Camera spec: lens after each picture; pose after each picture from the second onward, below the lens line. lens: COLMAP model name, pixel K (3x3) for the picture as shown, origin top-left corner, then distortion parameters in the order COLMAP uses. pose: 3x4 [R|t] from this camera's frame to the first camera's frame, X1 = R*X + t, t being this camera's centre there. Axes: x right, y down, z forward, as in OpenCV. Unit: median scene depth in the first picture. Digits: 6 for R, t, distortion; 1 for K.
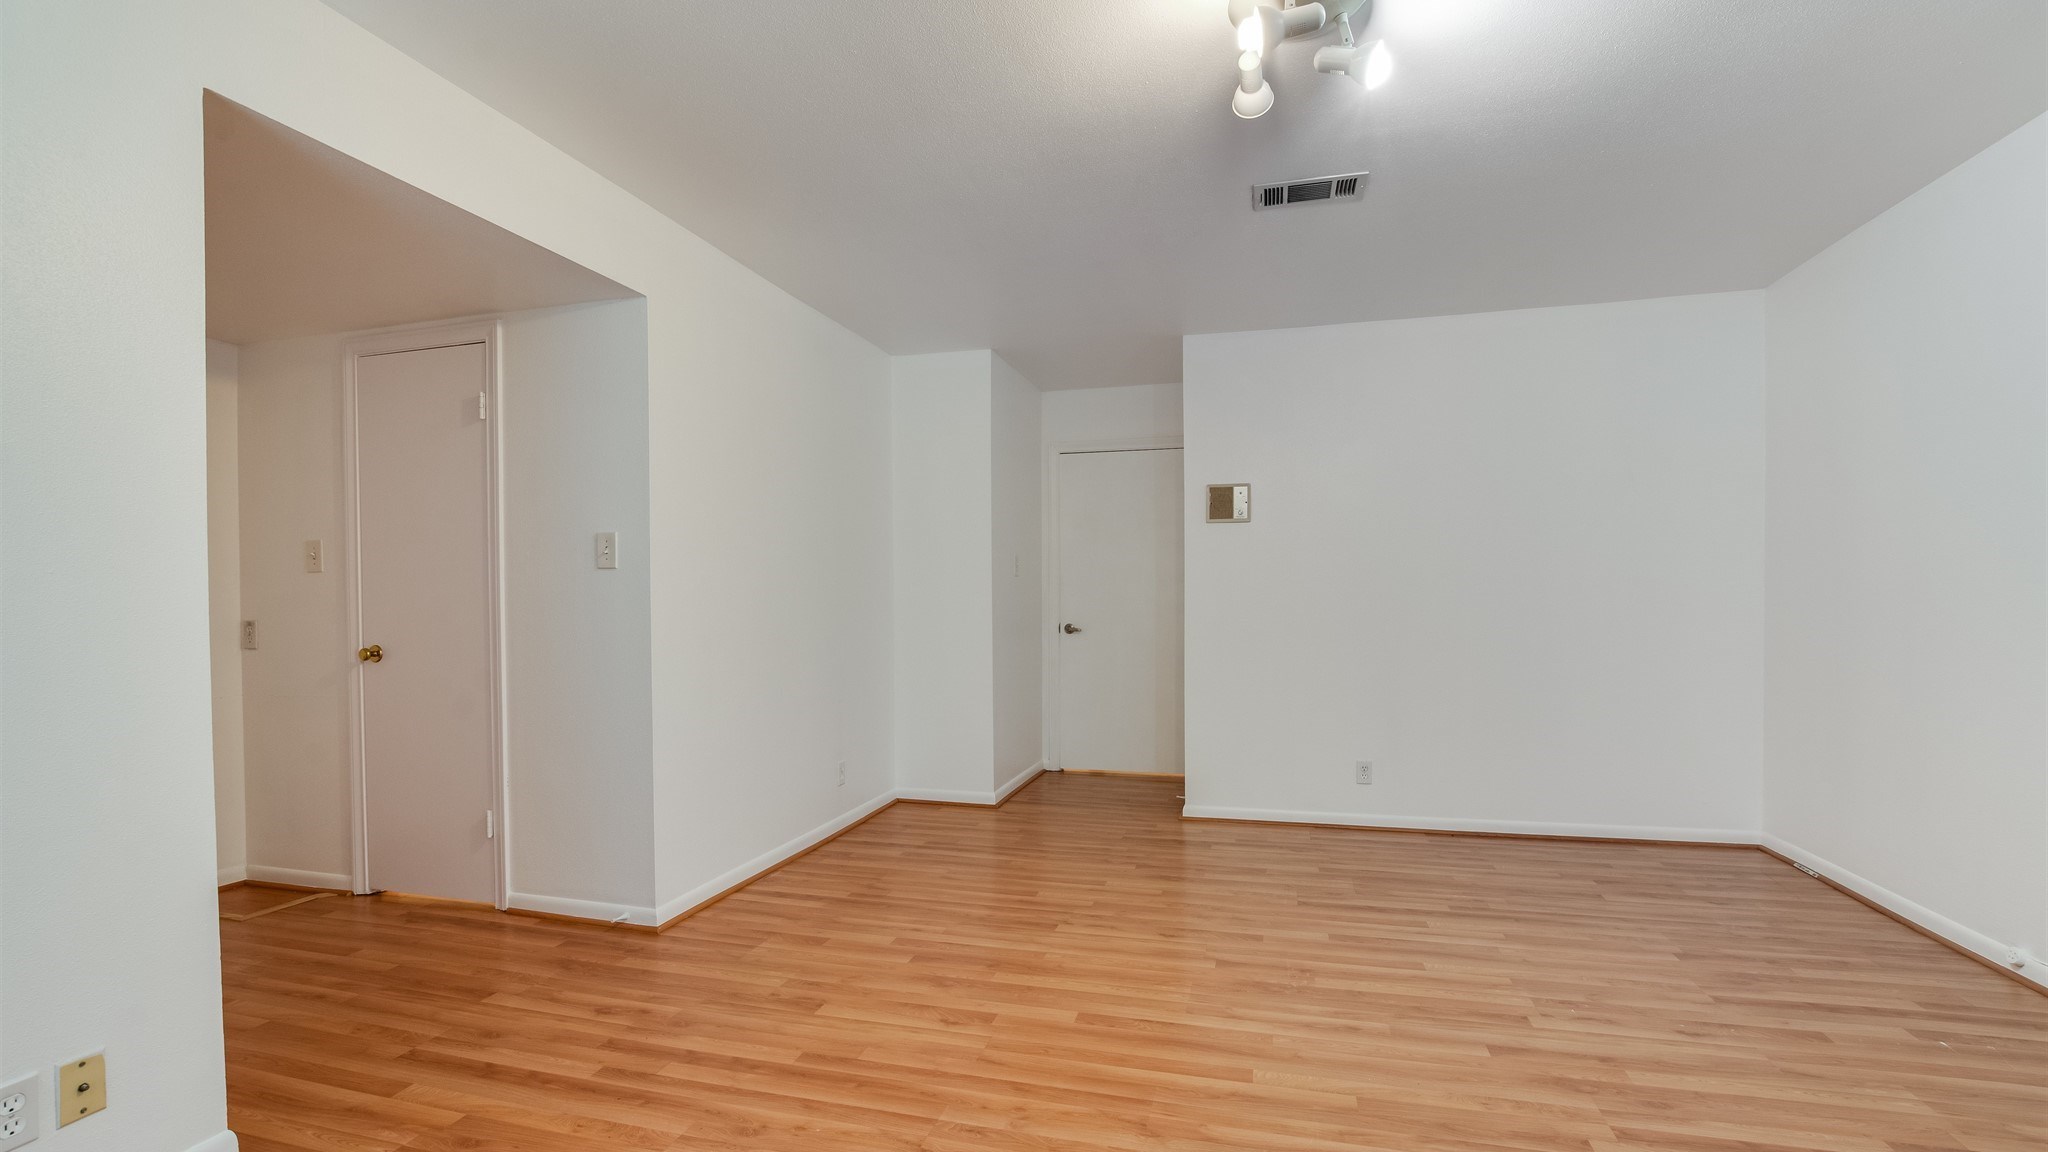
lens RADIAL K [[897.0, 0, 1027.9], [0, 897.0, 586.8], [0, 0, 1]] dist [-0.017021, 0.001175]
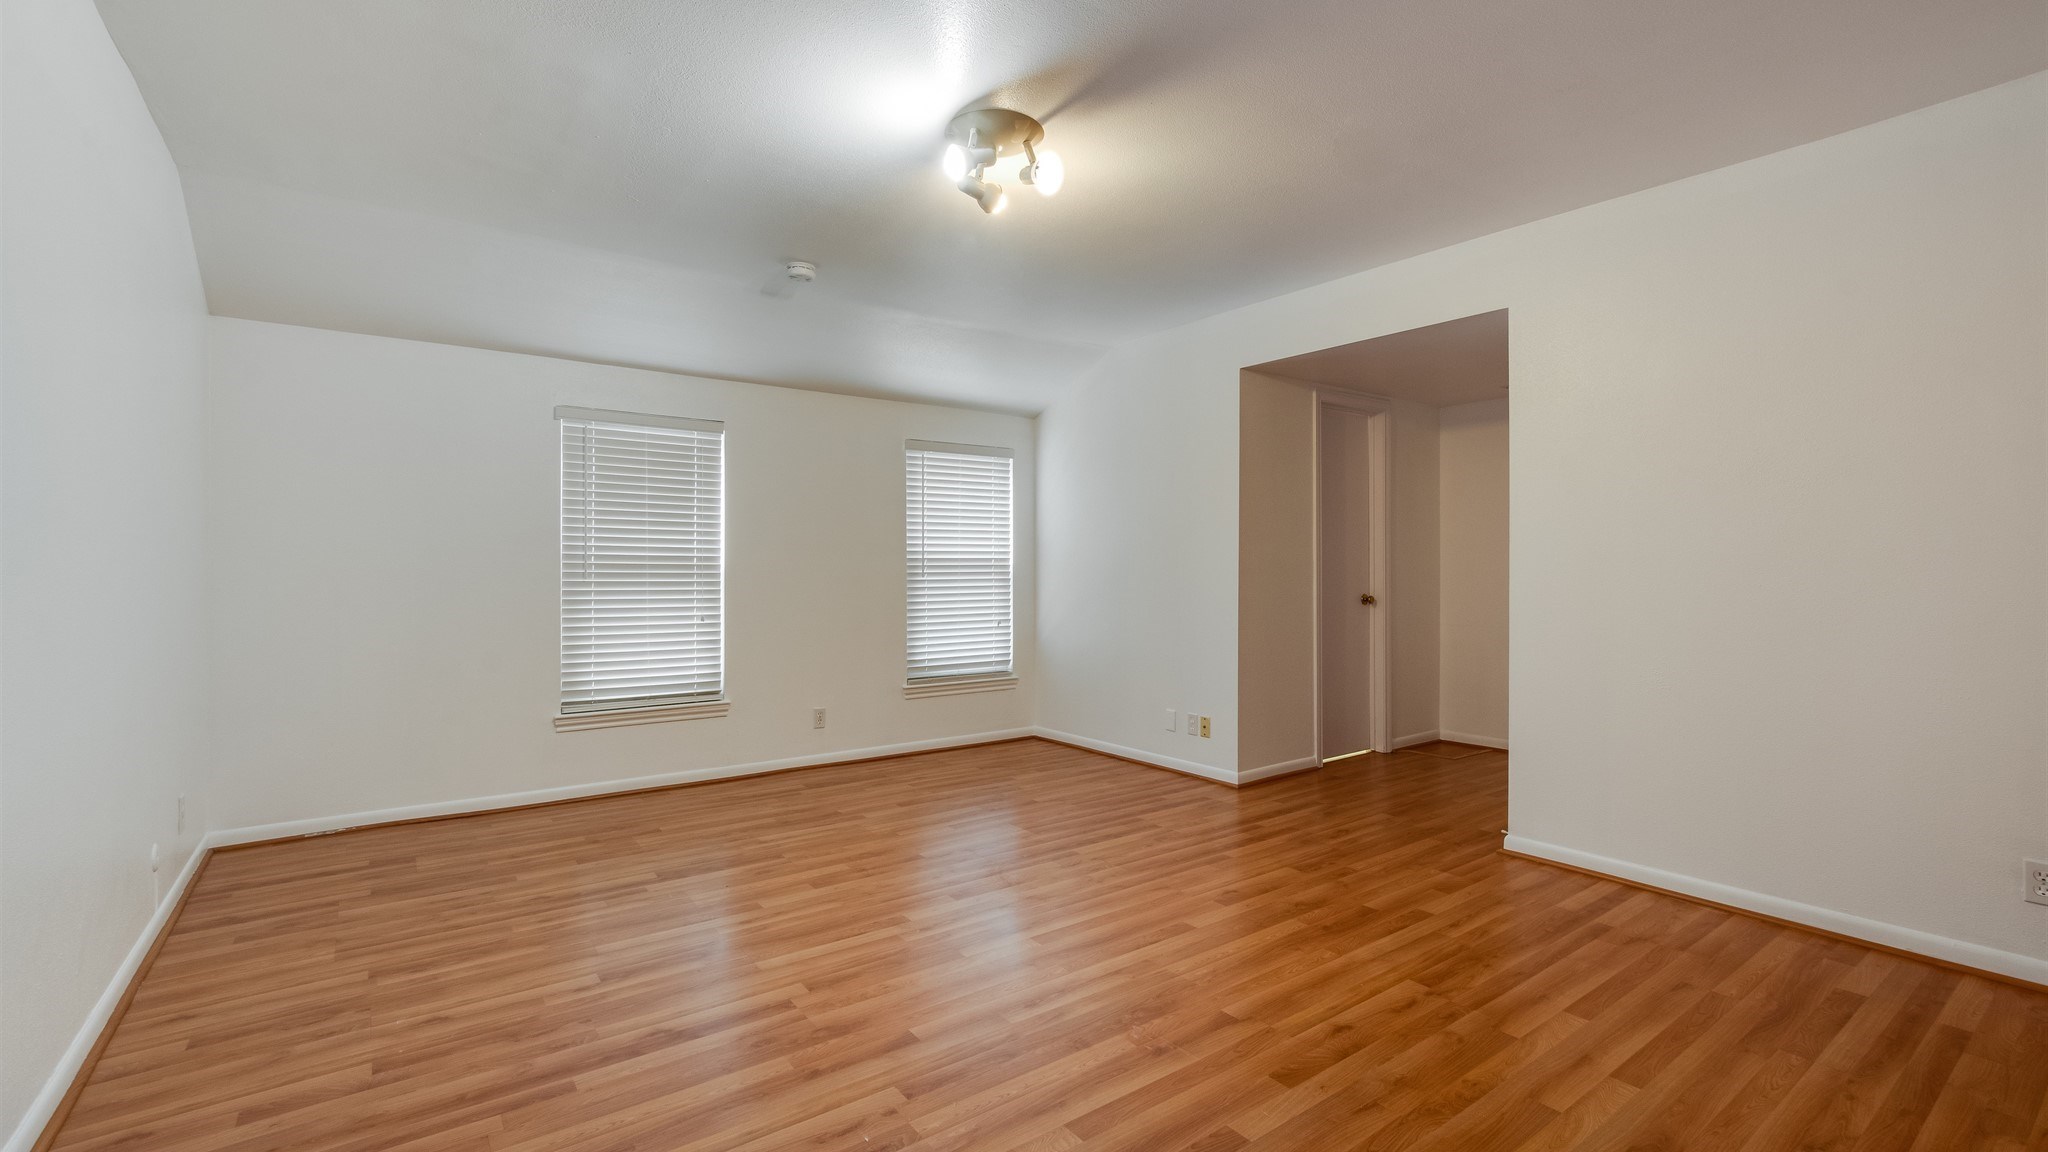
lens RADIAL K [[897.0, 0, 1023.6], [0, 897.0, 573.3], [0, 0, 1]] dist [-0.017021, 0.001175]
pose [[-0.617348, 0.010952, -0.786614, 0.997500], [0.009150, 0.999935, 0.006741, 0.012988], [0.786637, -0.003036, -0.617408, 1.405188]]
